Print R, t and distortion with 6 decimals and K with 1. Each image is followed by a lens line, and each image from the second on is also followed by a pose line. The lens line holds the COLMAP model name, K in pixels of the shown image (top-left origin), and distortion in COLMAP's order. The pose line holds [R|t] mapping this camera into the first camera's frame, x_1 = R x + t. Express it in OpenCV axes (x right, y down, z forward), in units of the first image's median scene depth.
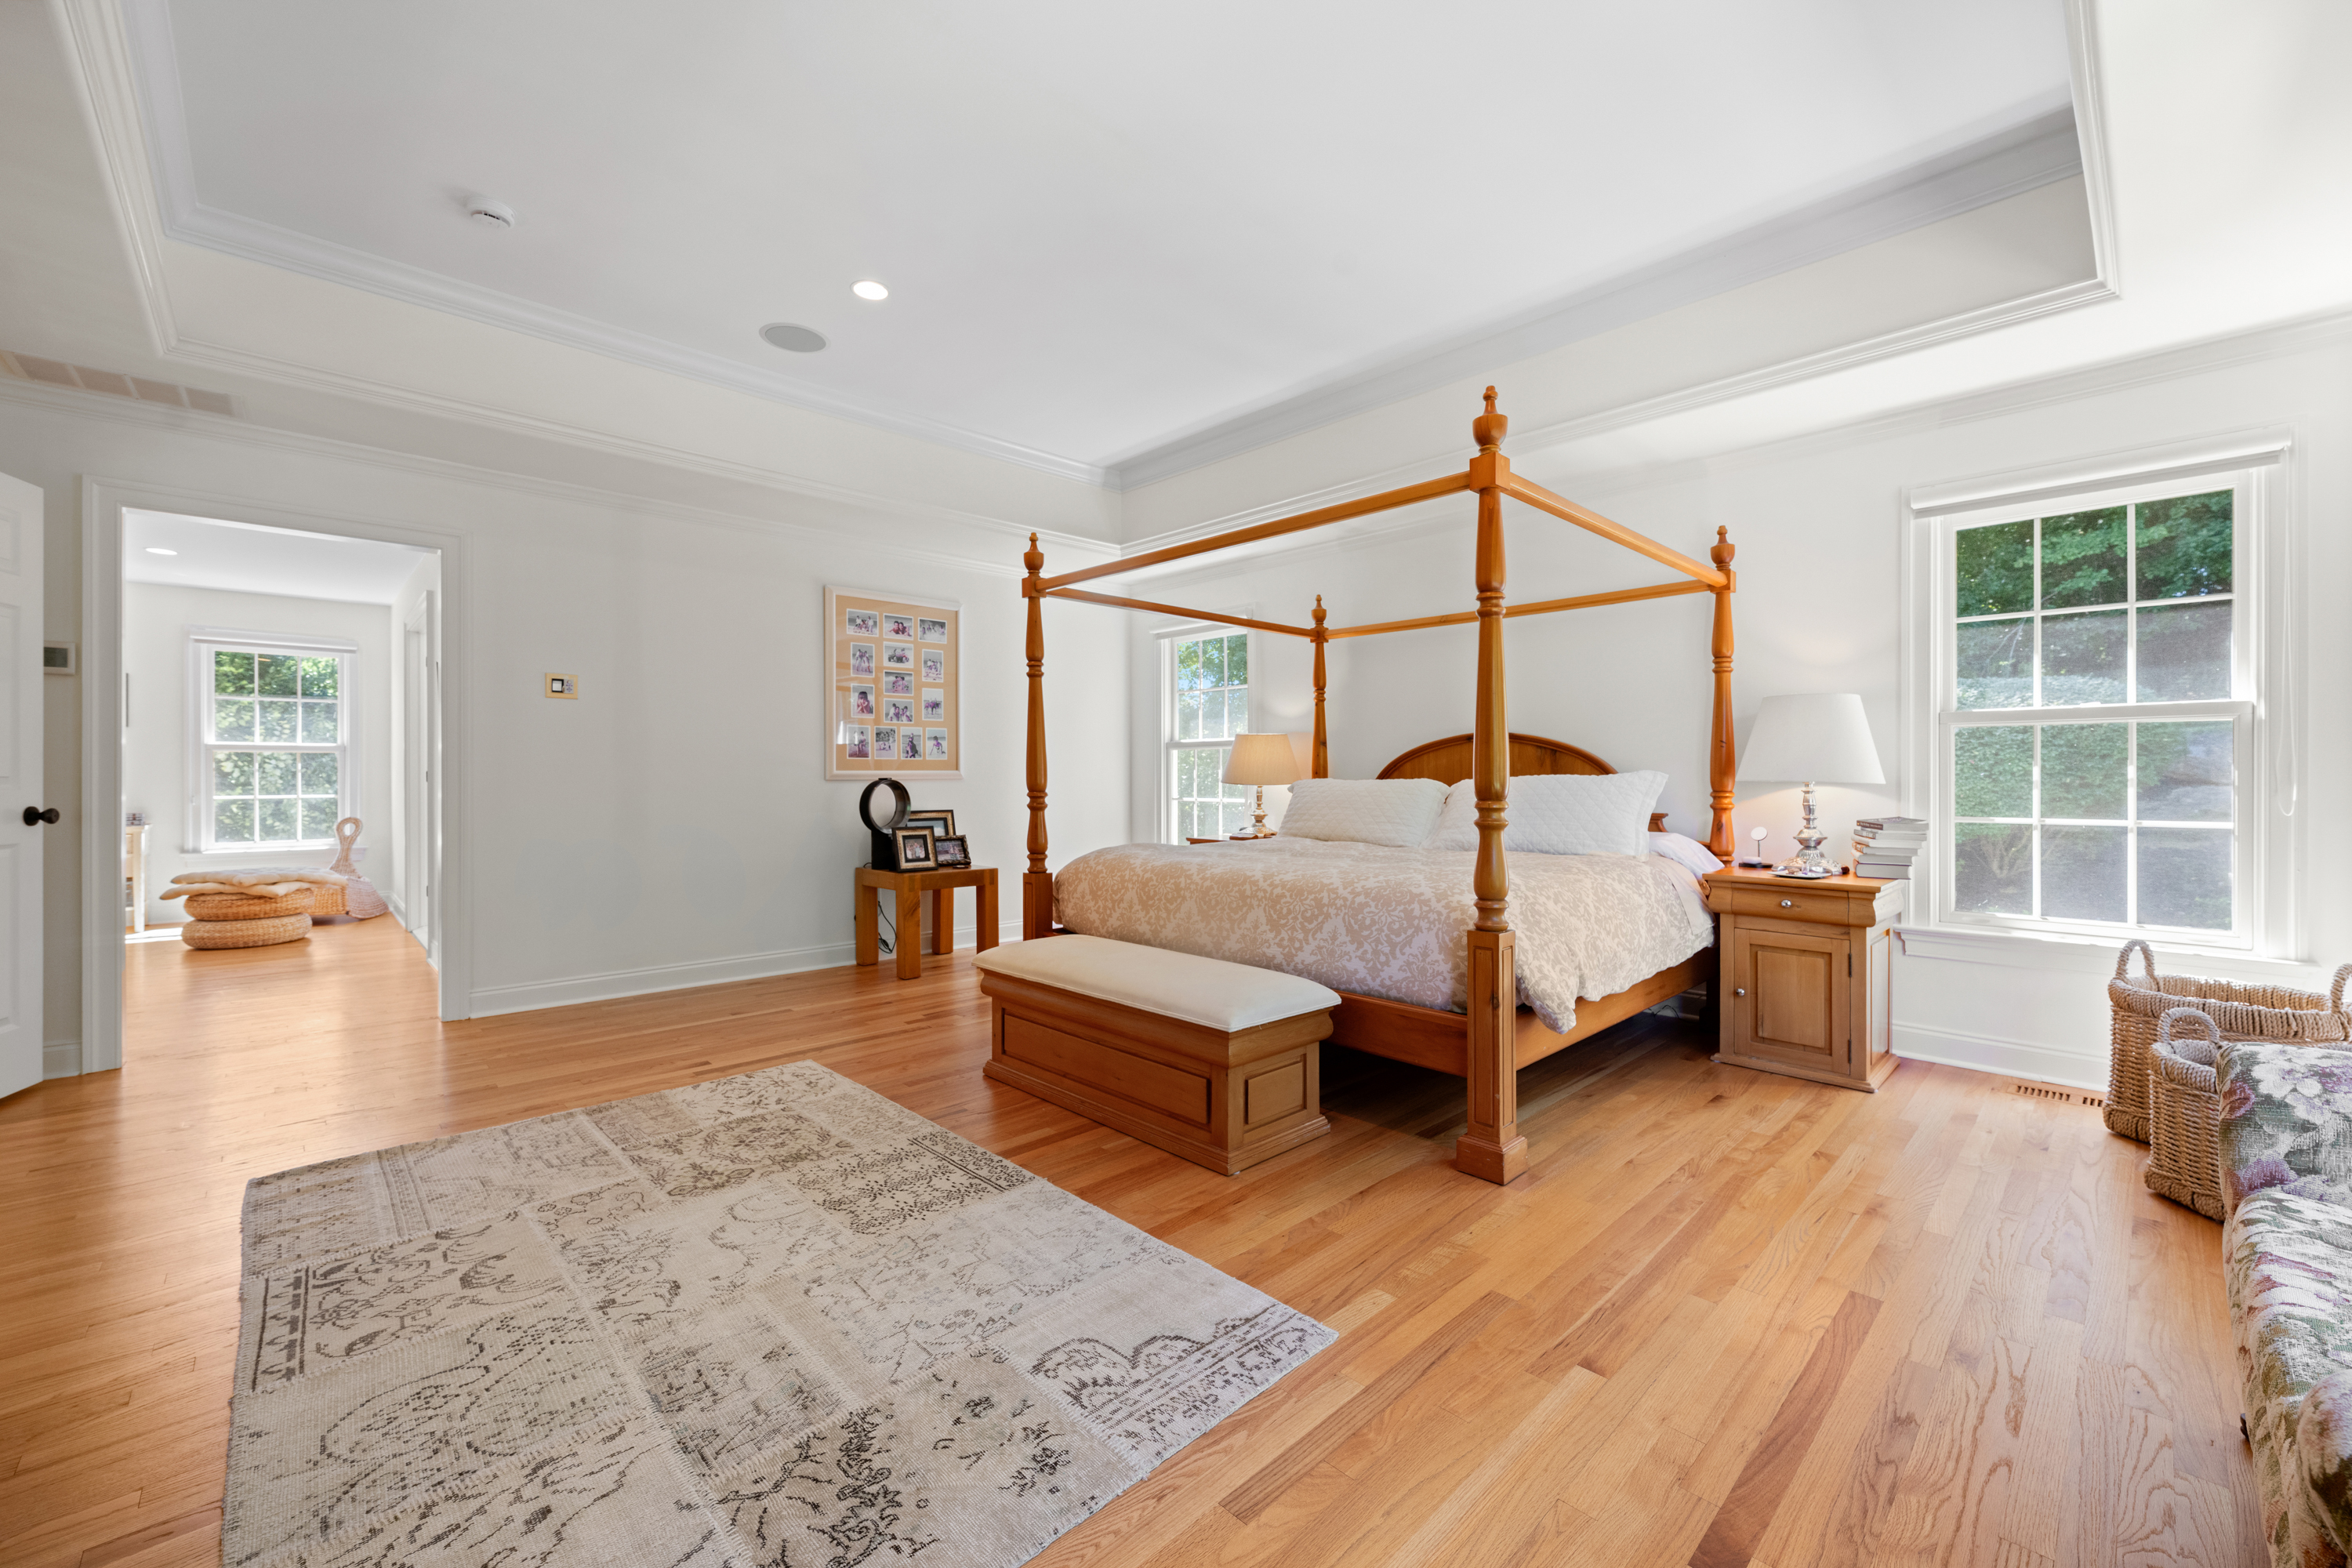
lens RADIAL K [[936.3, 0, 1172.8], [0, 936.3, 775.7], [0, 0, 1]] dist [0.001167, -0.000125]
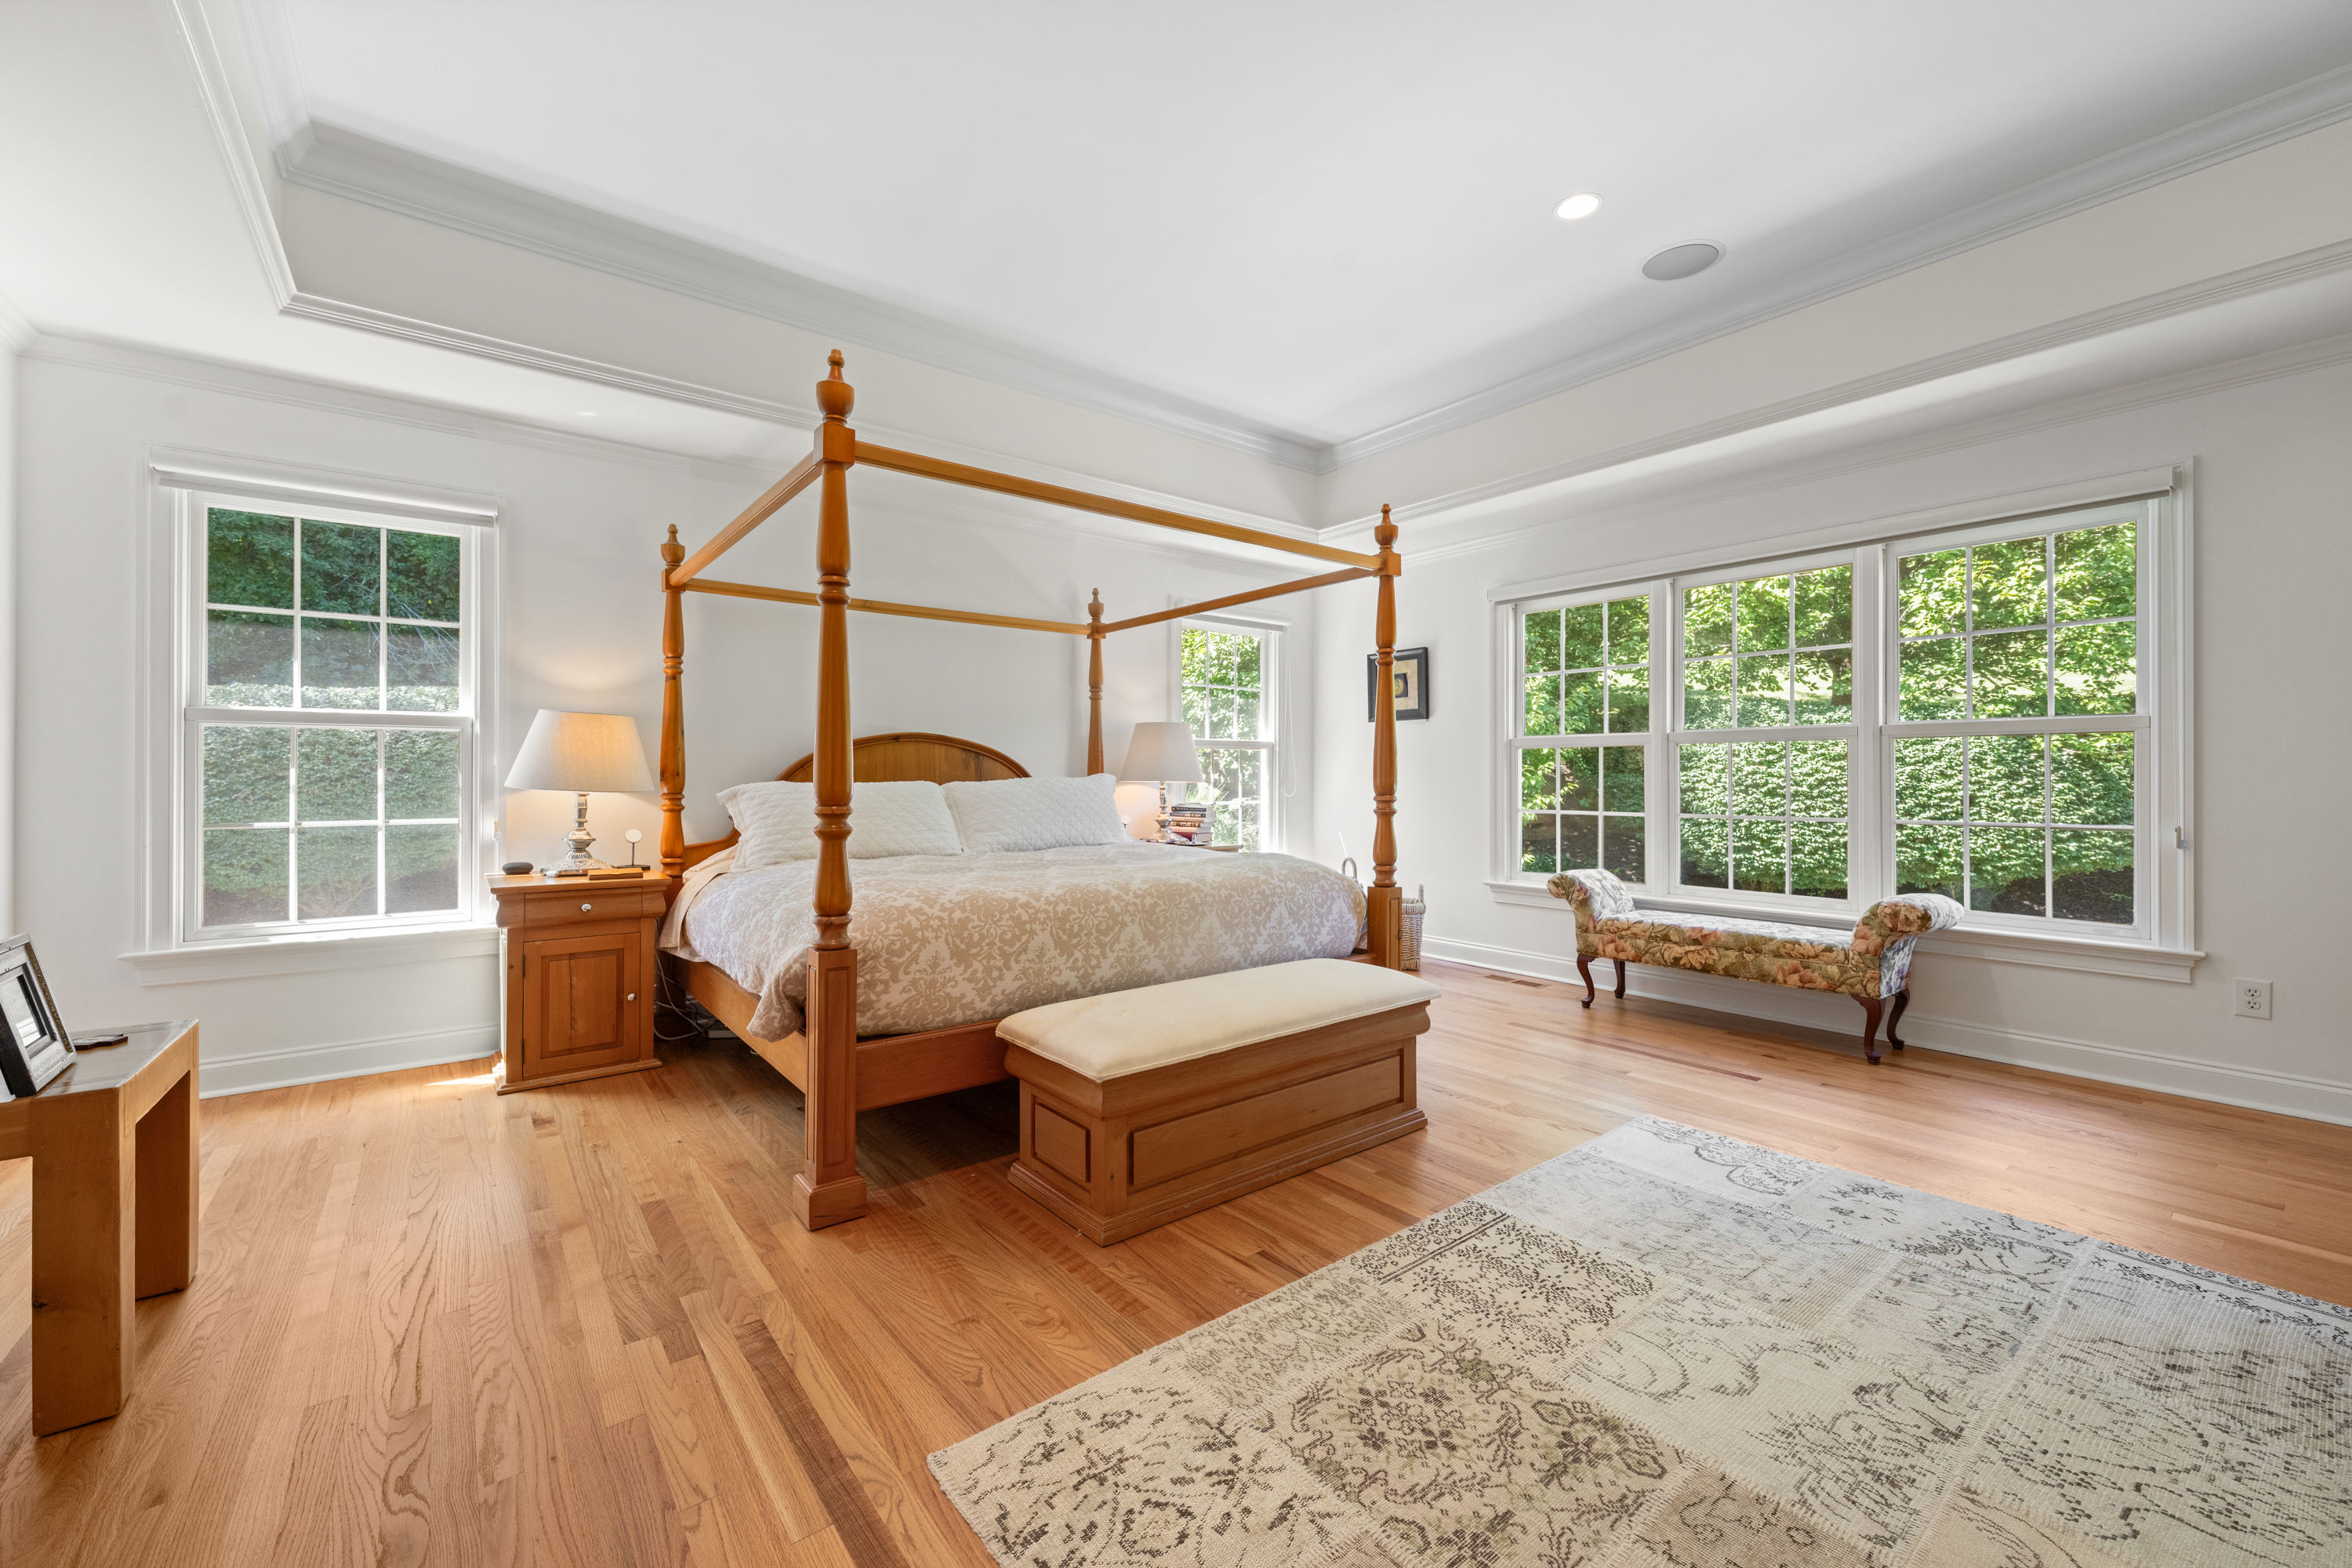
lens RADIAL K [[936.3, 0, 1173.4], [0, 936.3, 780.8], [0, 0, 1]] dist [0.001167, -0.000125]
pose [[0.102572, -0.003432, 0.994720, -1.064613], [0.001794, 0.999993, 0.003265, 0.000529], [-0.994724, 0.001450, 0.102577, 1.141919]]
